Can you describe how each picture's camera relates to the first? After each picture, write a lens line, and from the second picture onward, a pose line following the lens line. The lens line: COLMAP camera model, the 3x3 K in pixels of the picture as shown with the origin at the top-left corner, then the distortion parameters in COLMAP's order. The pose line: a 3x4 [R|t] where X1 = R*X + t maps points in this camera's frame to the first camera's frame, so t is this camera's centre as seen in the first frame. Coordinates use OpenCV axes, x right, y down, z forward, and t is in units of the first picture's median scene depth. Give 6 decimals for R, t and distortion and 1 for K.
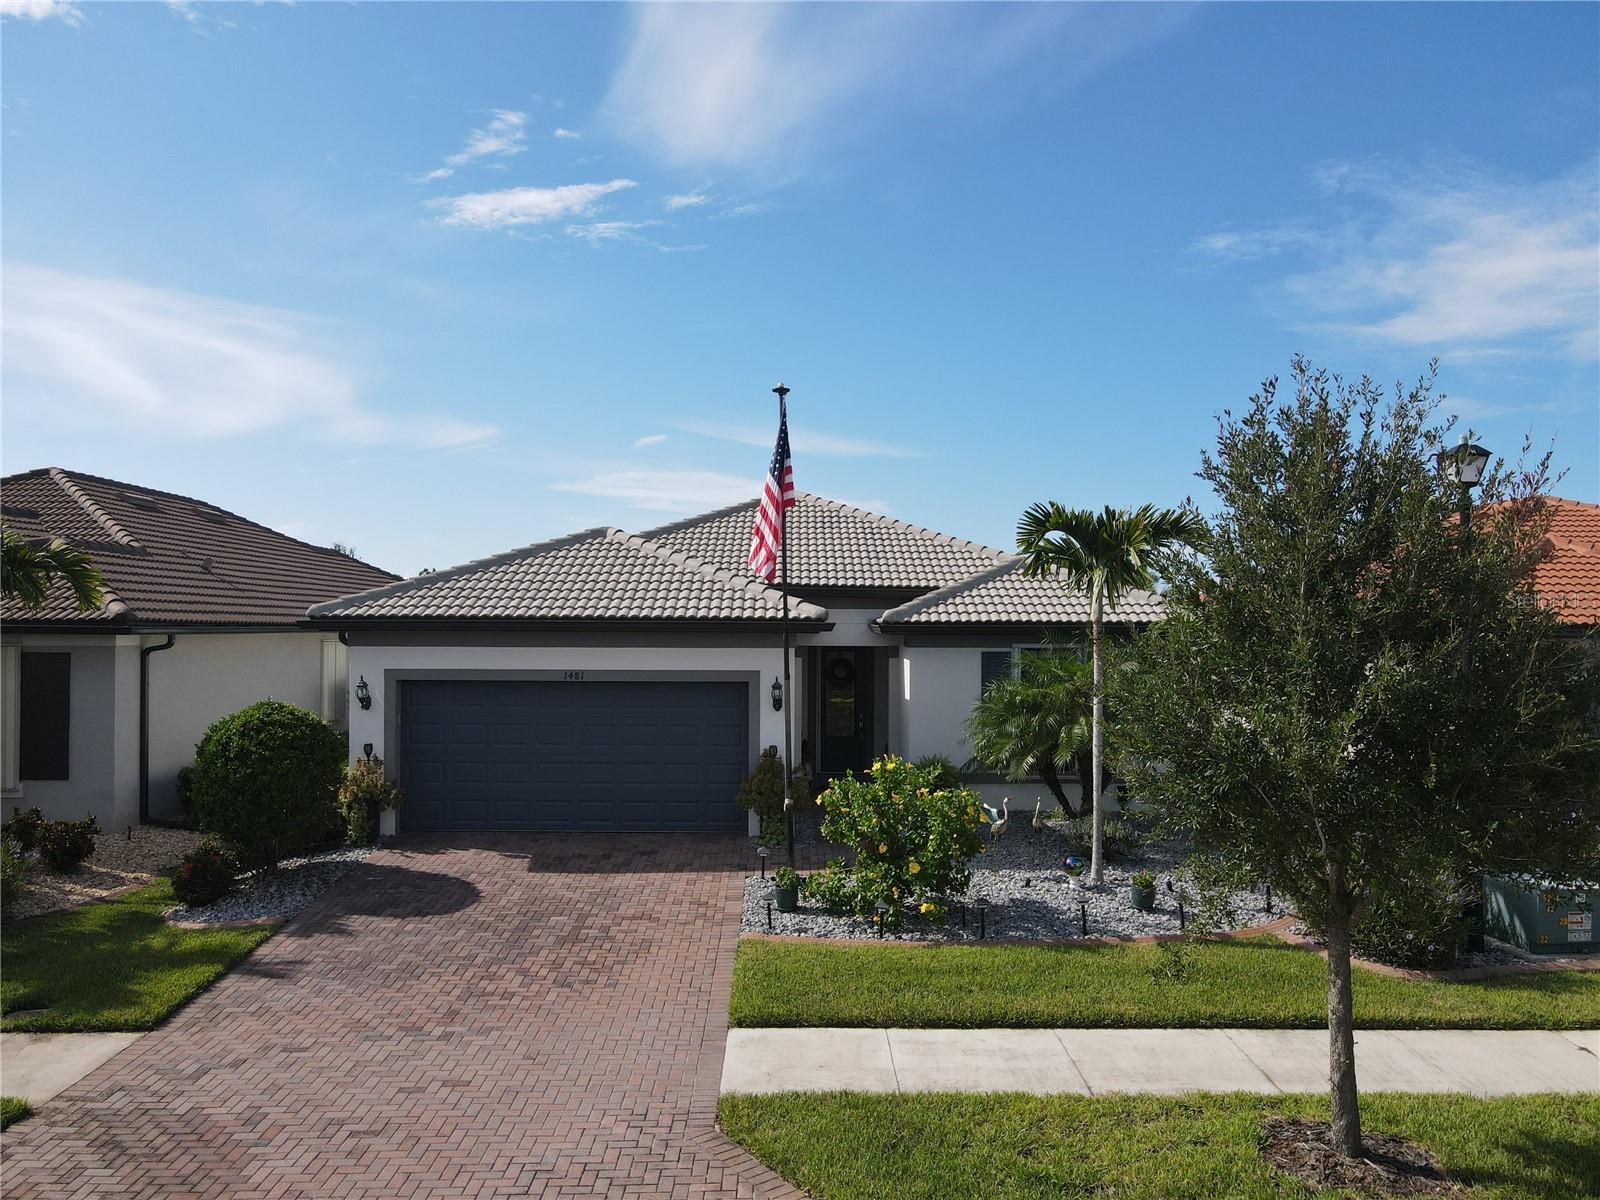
lens RADIAL K [[1169.4, 0, 802.1], [0, 1169.4, 629.1], [0, 0, 1]] dist [0.025335, -0.006527]
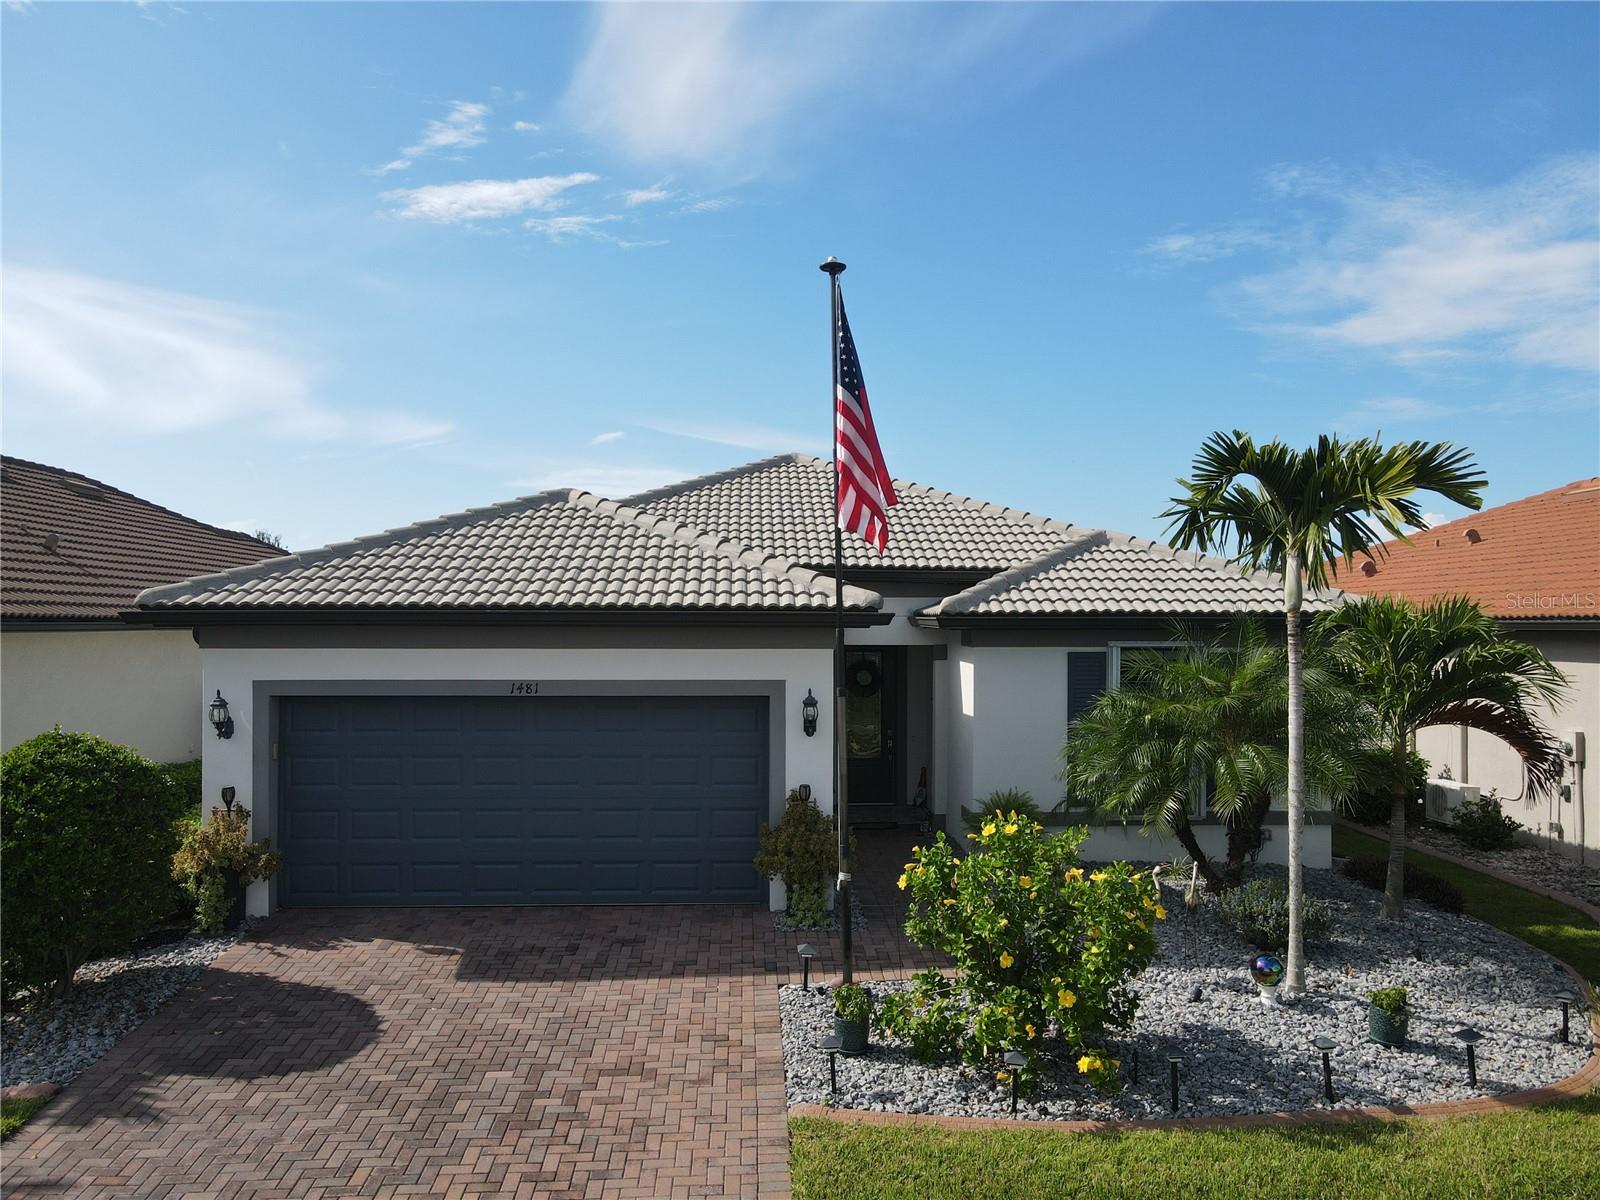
lens RADIAL K [[1158.6, 0, 821.4], [0, 1158.6, 609.0], [0, 0, 1]] dist [-0.030737, 0.029673]
pose [[0.998614, -0.002512, 0.052569, -0.046767], [0.003300, 0.999883, -0.014908, 0.002293], [-0.052525, 0.015061, 0.998506, 0.262667]]
